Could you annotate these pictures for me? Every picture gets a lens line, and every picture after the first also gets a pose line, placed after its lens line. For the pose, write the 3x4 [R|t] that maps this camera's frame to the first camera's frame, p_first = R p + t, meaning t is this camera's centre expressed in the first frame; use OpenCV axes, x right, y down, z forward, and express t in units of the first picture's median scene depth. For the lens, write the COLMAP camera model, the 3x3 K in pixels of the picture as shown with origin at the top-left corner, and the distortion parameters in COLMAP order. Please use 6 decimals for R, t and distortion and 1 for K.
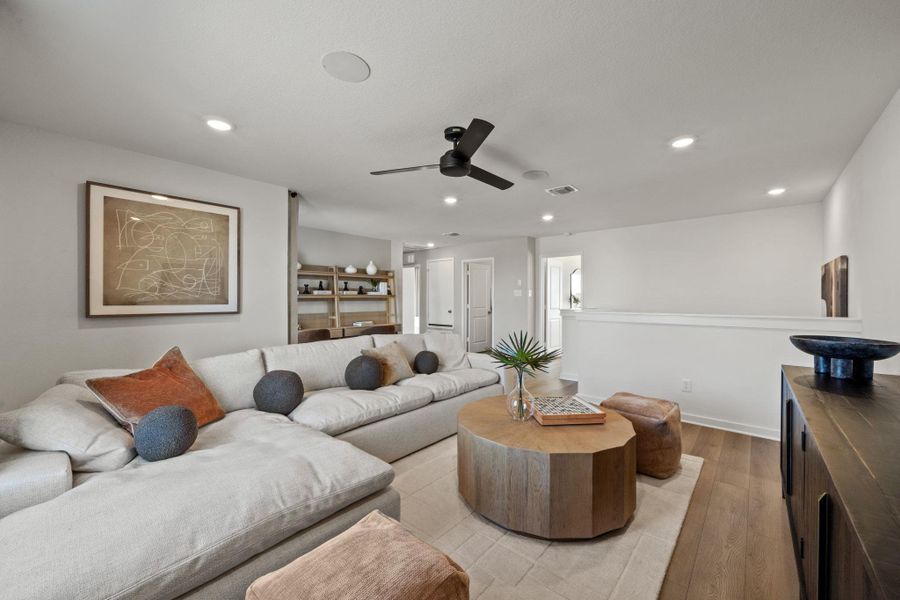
lens RADIAL K [[352.3, 0, 450.4], [0, 352.3, 296.2], [0, 0, 1]] dist [-0.000379, 0.000039]
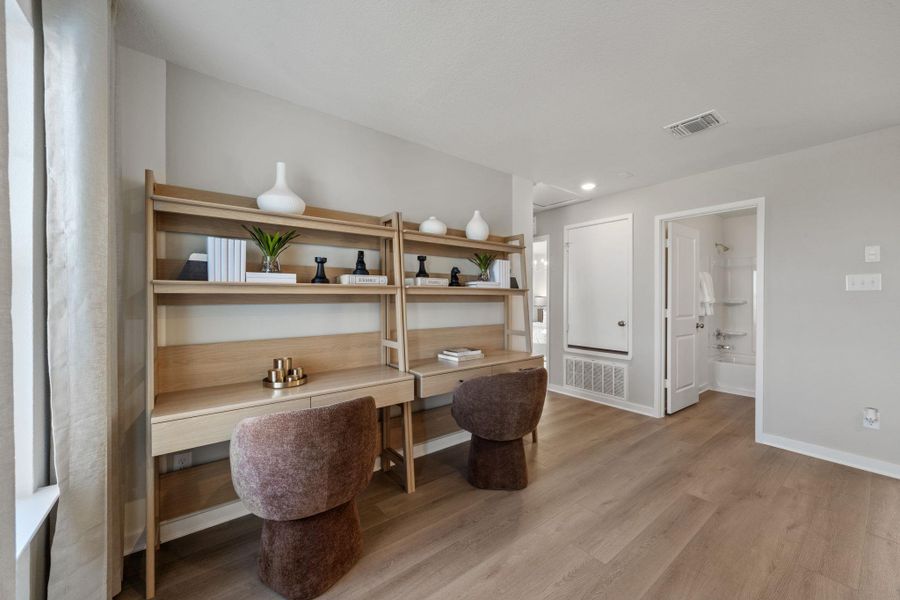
lens RADIAL K [[352.3, 0, 450.4], [0, 352.3, 296.2], [0, 0, 1]] dist [-0.000379, 0.000039]
pose [[0.983285, -0.001223, -0.182068, -0.188340], [0.001094, 0.999999, -0.000804, 0.006717], [0.182069, 0.000592, 0.983286, 0.599667]]
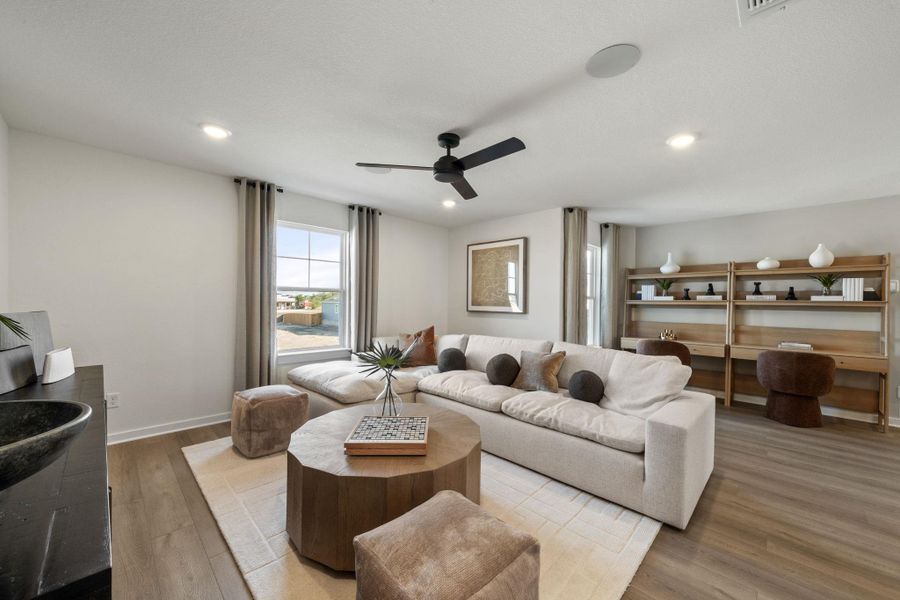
lens RADIAL K [[346.1, 0, 459.4], [0, 346.1, 303.1], [0, 0, 1]] dist [0.000467, 0.000112]
pose [[-0.049669, 0.000899, -0.998765, 0.415422], [-0.007166, 0.999974, 0.001256, 0.004128], [0.998740, 0.007220, -0.049661, 0.444544]]
